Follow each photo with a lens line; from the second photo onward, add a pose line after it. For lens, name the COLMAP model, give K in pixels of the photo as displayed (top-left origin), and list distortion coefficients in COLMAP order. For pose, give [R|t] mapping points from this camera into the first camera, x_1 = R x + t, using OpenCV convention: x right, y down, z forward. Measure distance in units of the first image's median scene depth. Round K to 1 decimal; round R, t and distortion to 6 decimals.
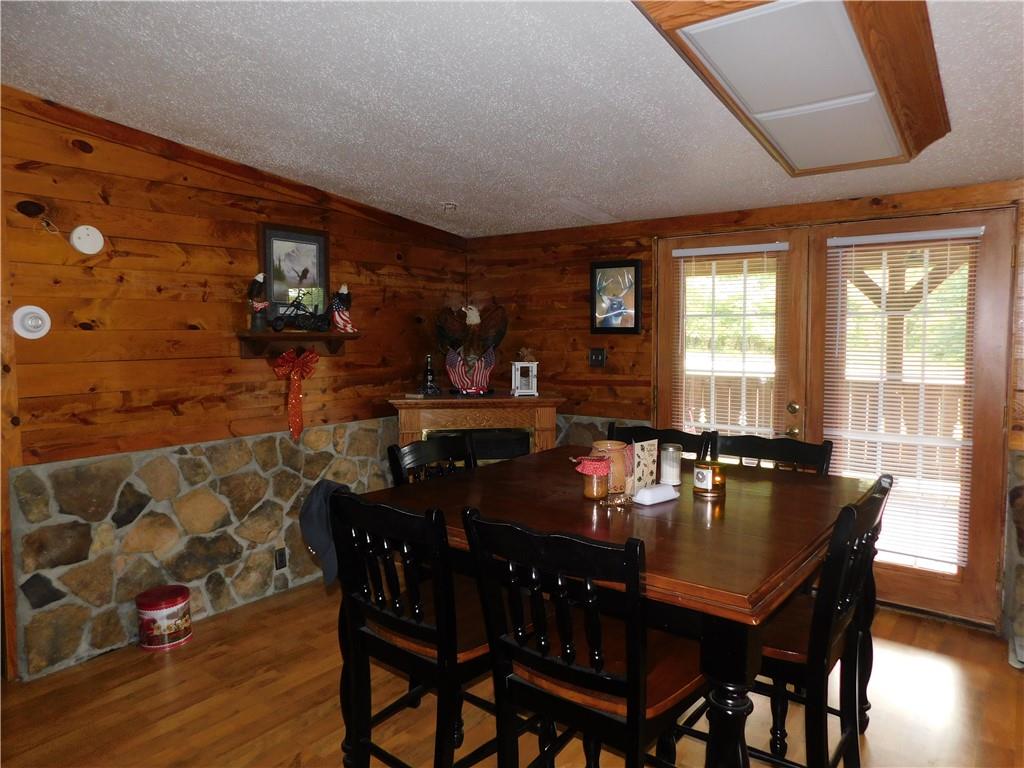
lens RADIAL K [[688.2, 0, 512.0], [0, 688.2, 381.6], [0, 0, 1]] dist [-0.045330, 0.035314]
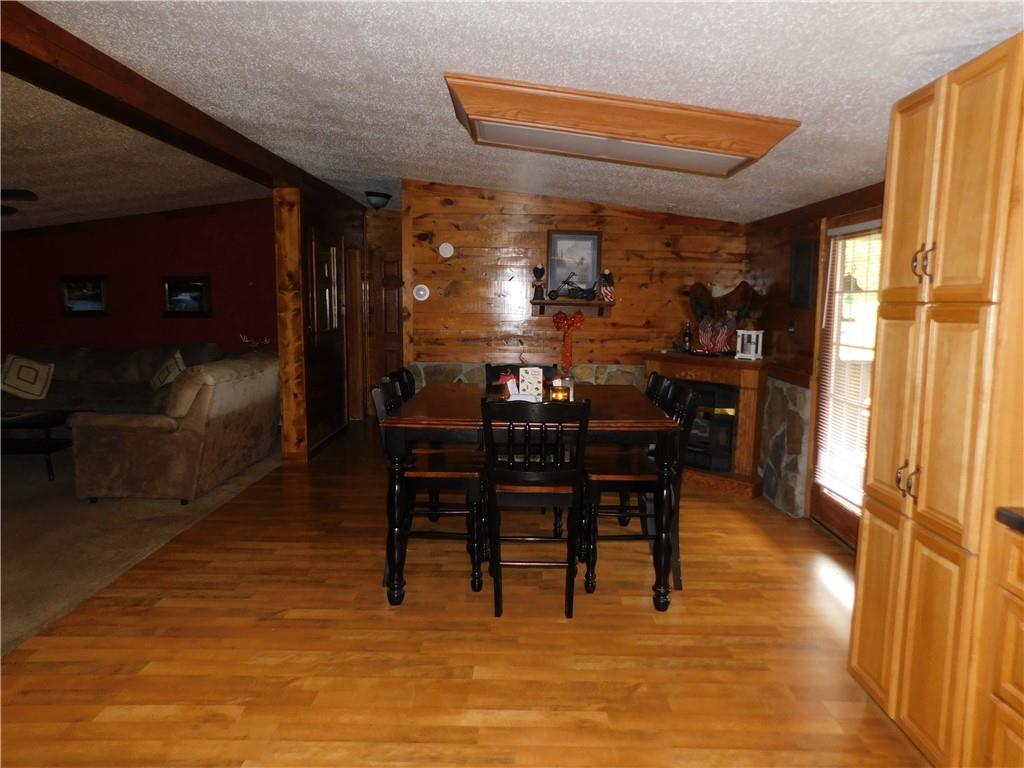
lens RADIAL K [[688.2, 0, 512.9], [0, 688.2, 384.4], [0, 0, 1]] dist [-0.045330, 0.035314]
pose [[0.598141, 0.115323, -0.793050, 0.805739], [-0.076224, 0.993292, 0.086952, -0.009095], [0.797758, 0.008440, 0.602919, -0.023002]]
